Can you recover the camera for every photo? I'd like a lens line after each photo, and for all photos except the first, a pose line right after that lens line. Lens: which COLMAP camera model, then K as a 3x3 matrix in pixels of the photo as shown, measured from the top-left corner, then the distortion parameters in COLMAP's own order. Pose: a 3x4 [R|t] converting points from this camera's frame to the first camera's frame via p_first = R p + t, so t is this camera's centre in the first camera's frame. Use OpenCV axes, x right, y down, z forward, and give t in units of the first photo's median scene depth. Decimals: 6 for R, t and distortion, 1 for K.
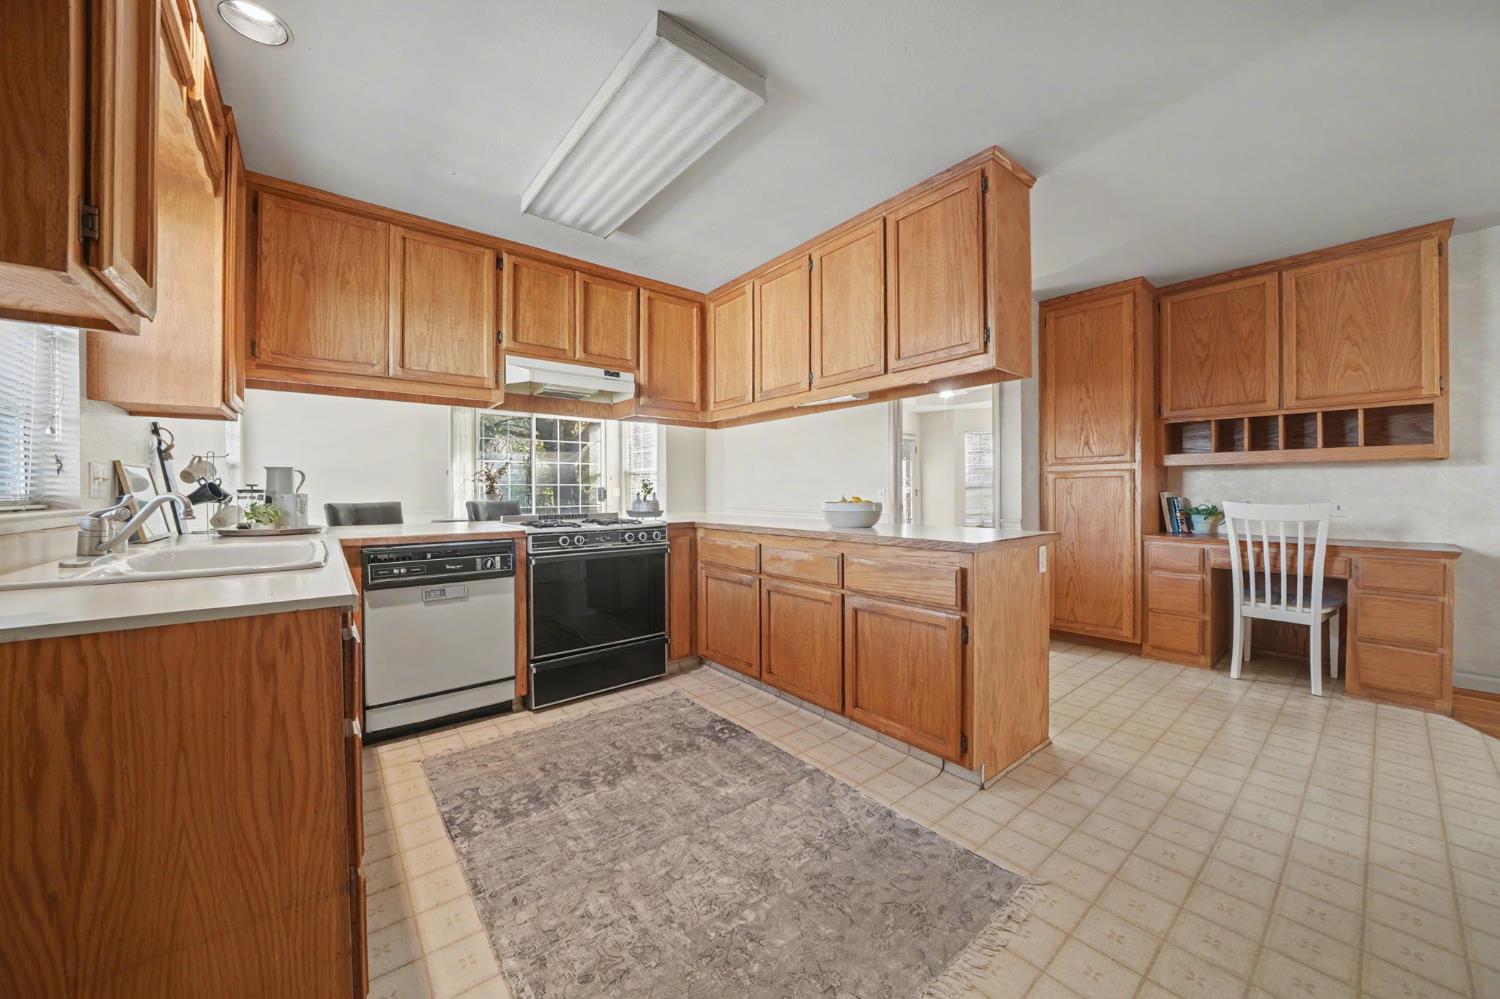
lens RADIAL K [[533.1, 0, 739.0], [0, 533.1, 492.3], [0, 0, 1]] dist [-0.009406, -0.000256]
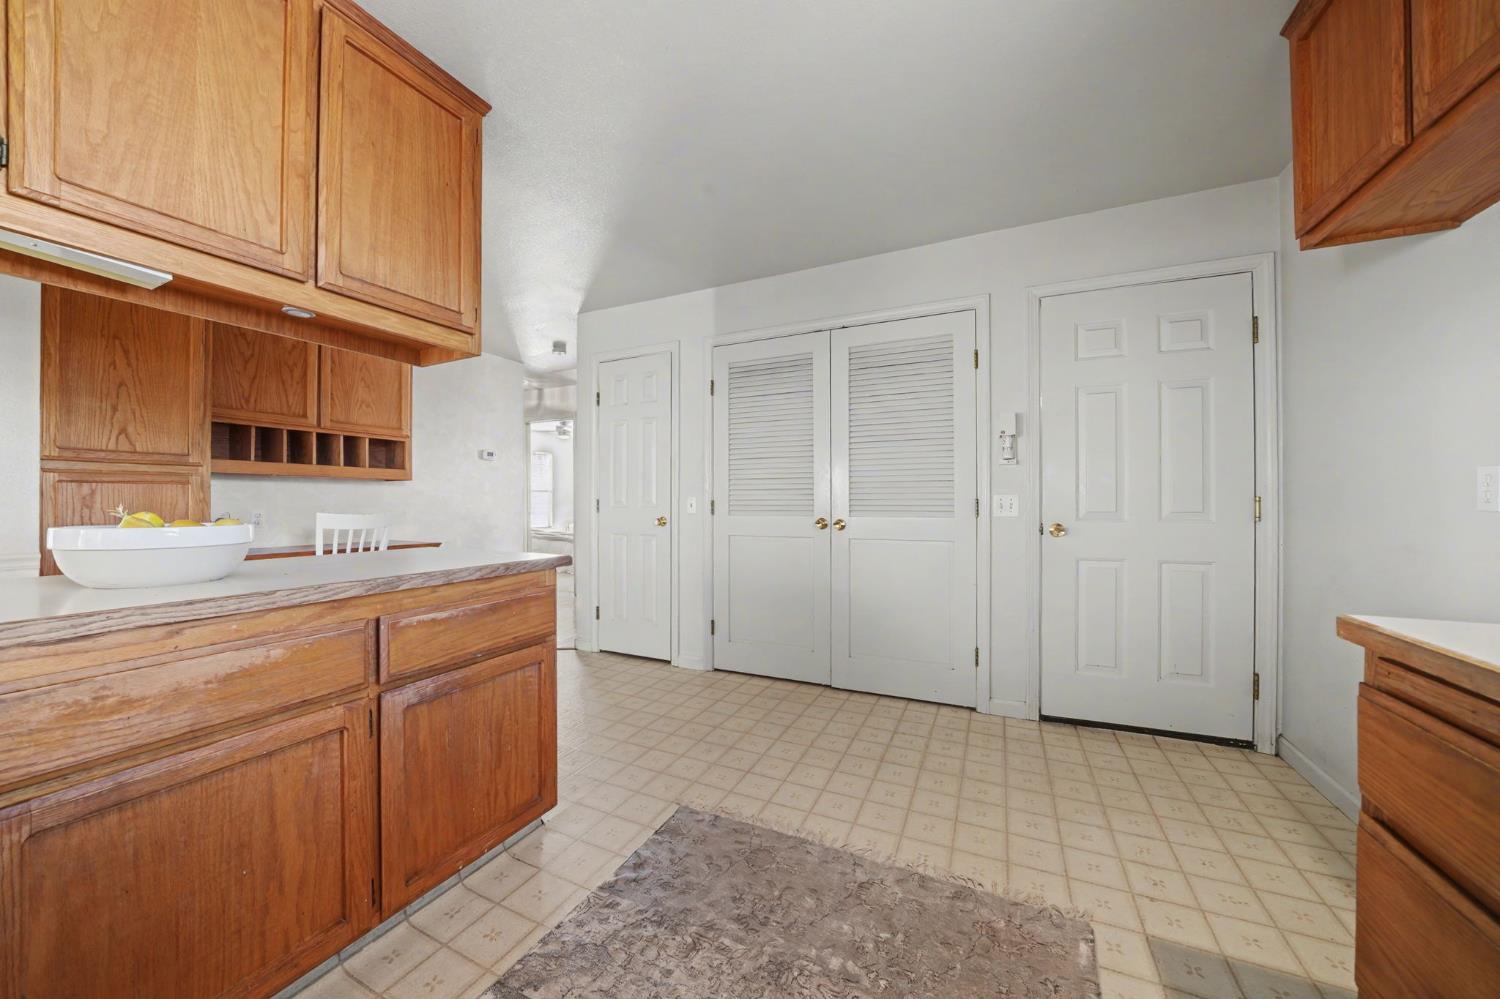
lens RADIAL K [[533.1, 0, 744.0], [0, 533.1, 500.7], [0, 0, 1]] dist [-0.009406, -0.000256]
pose [[-0.433230, 0.007028, 0.901256, -0.393531], [0.004799, 0.999973, -0.005491, 0.003968], [-0.901270, 0.001946, -0.433253, 0.817855]]
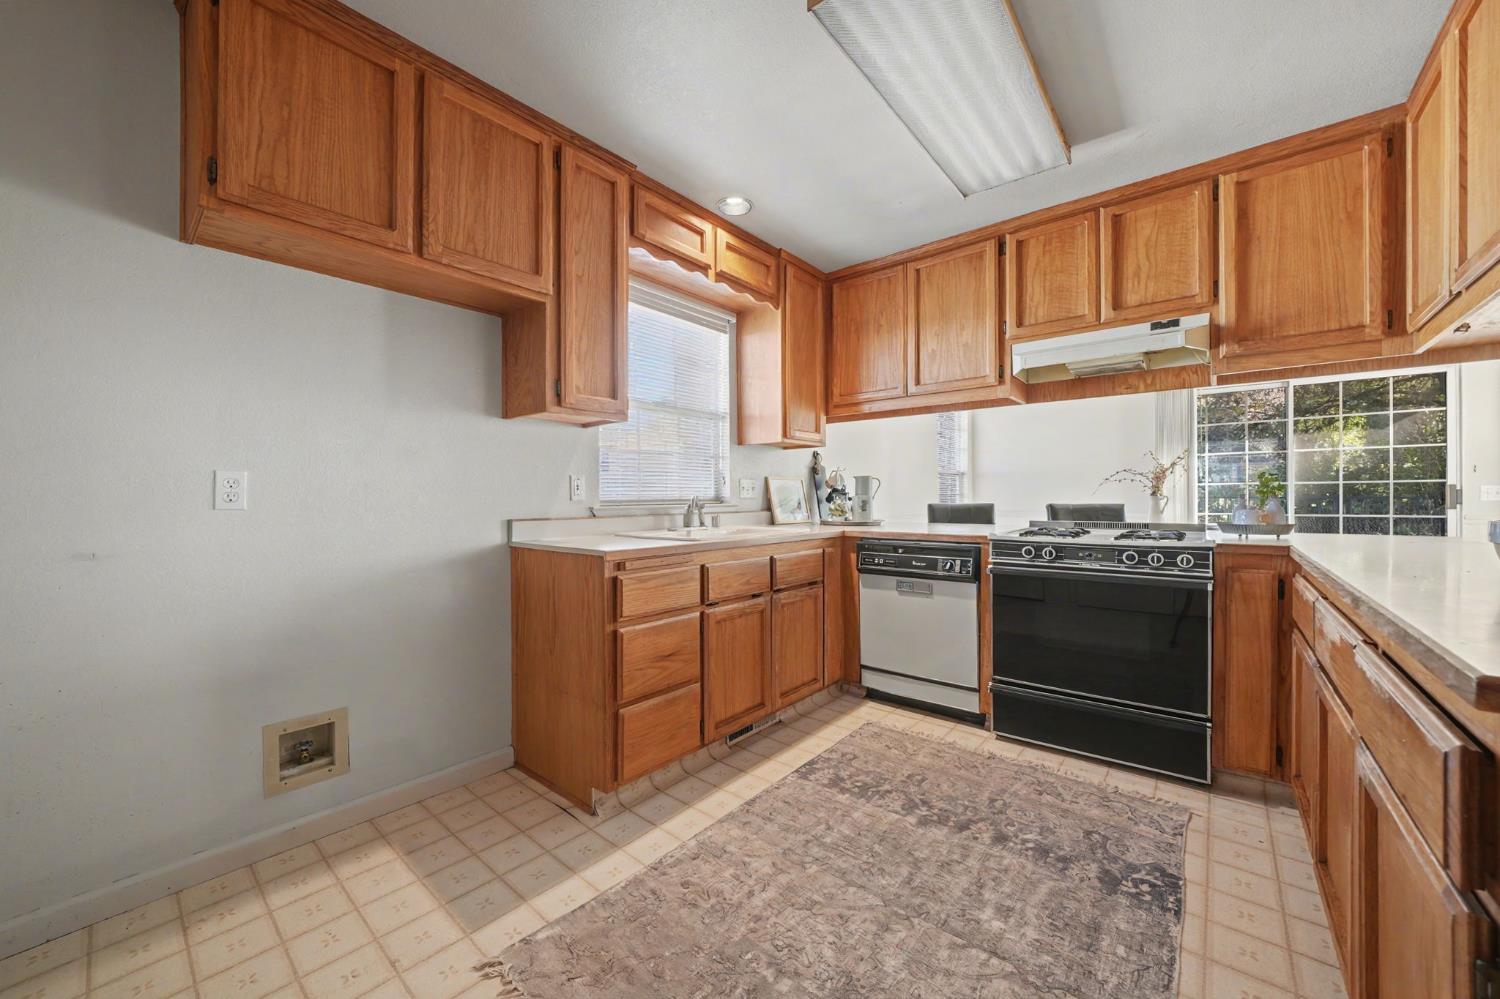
lens RADIAL K [[564.7, 0, 749.8], [0, 564.7, 496.0], [0, 0, 1]] dist [-0.014218, 0.001637]
pose [[0.202672, 0.001882, -0.979245, 0.478297], [0.002129, 0.999995, 0.002362, 0.000012], [0.979244, -0.002563, 0.202667, 0.406567]]
